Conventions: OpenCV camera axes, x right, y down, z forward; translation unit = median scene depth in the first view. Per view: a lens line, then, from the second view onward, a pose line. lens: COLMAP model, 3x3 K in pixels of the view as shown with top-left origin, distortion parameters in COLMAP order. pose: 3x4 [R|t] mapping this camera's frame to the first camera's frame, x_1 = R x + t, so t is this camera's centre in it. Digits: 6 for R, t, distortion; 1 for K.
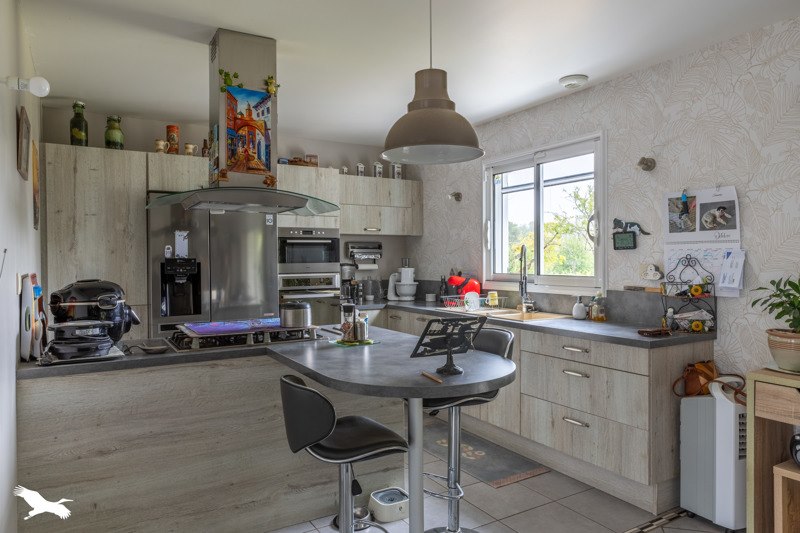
lens RADIAL K [[541.3, 0, 400.0], [0, 541.3, 265.5], [0, 0, 1]] dist [0.005964, 0.000694]
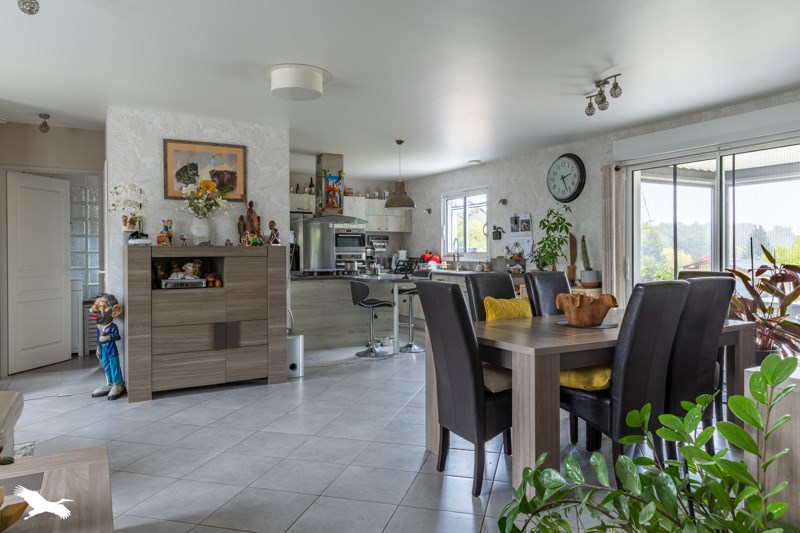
lens RADIAL K [[541.3, 0, 400.2], [0, 541.3, 262.9], [0, 0, 1]] dist [0.005964, 0.000694]
pose [[0.999681, 0.001684, -0.025204, 0.070016], [-0.001445, 0.999954, 0.009471, 0.040279], [0.025218, -0.009432, 0.999637, -1.068656]]
